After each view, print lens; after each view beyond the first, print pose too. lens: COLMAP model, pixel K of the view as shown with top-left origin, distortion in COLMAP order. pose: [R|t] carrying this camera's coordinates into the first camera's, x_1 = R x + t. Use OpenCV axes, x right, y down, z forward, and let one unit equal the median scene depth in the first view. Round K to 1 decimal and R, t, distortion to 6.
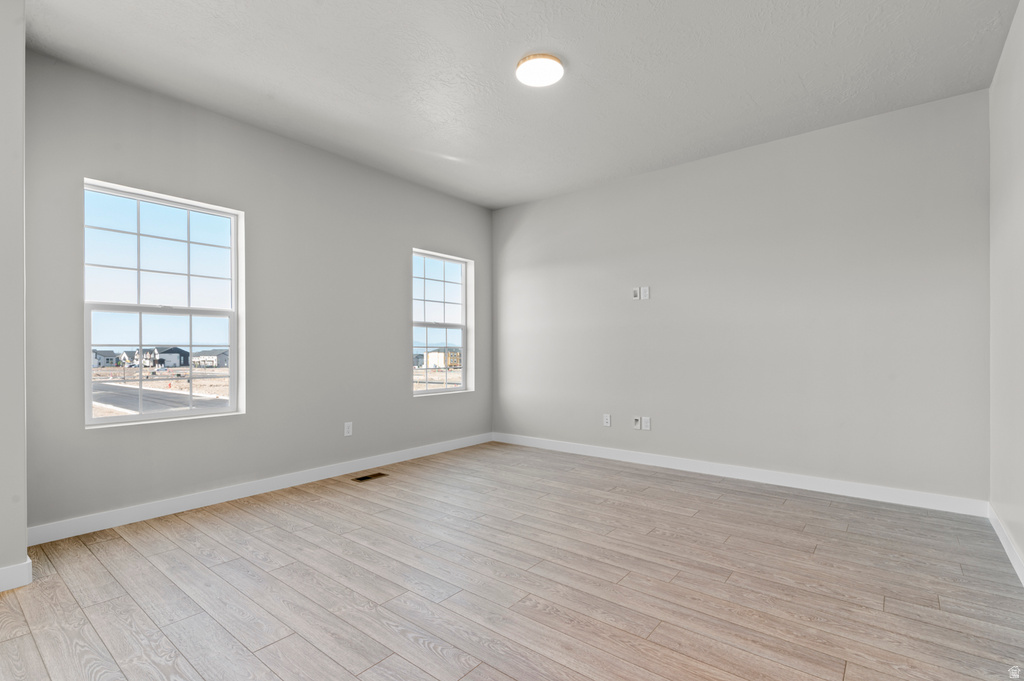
lens RADIAL K [[480.3, 0, 515.2], [0, 480.3, 350.2], [0, 0, 1]] dist [0.004319, 0.000605]
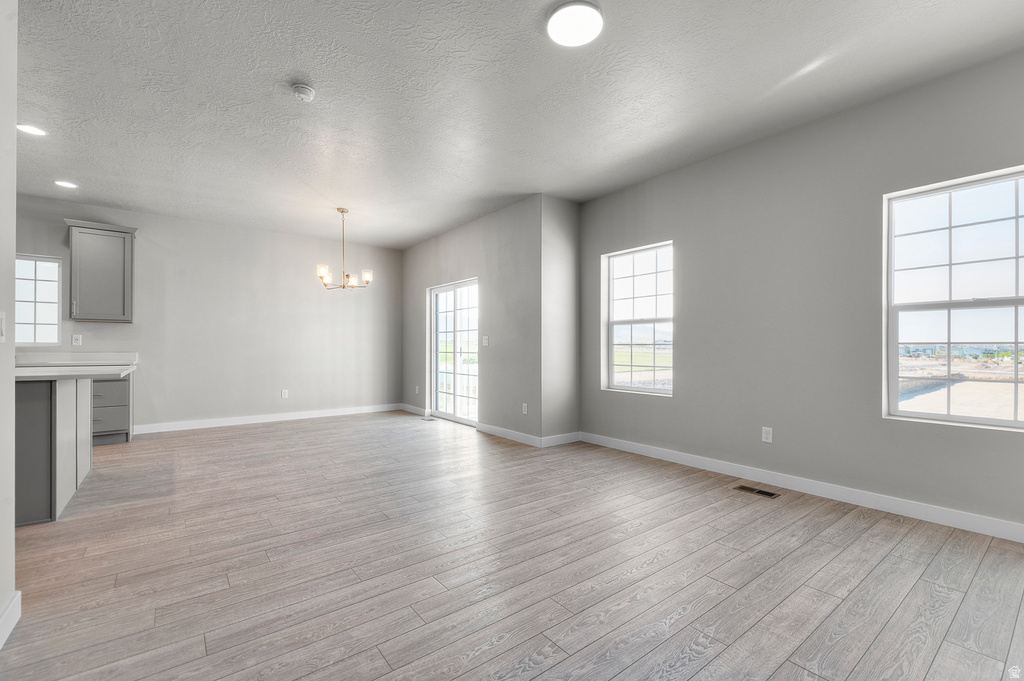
lens RADIAL K [[439.2, 0, 513.4], [0, 439.2, 346.3], [0, 0, 1]] dist [0.001641, -0.000054]
pose [[-0.234548, 0.001493, -0.972103, 0.718036], [-0.003284, 0.999992, 0.002328, -0.003415], [0.972099, 0.003738, -0.234542, 0.922370]]
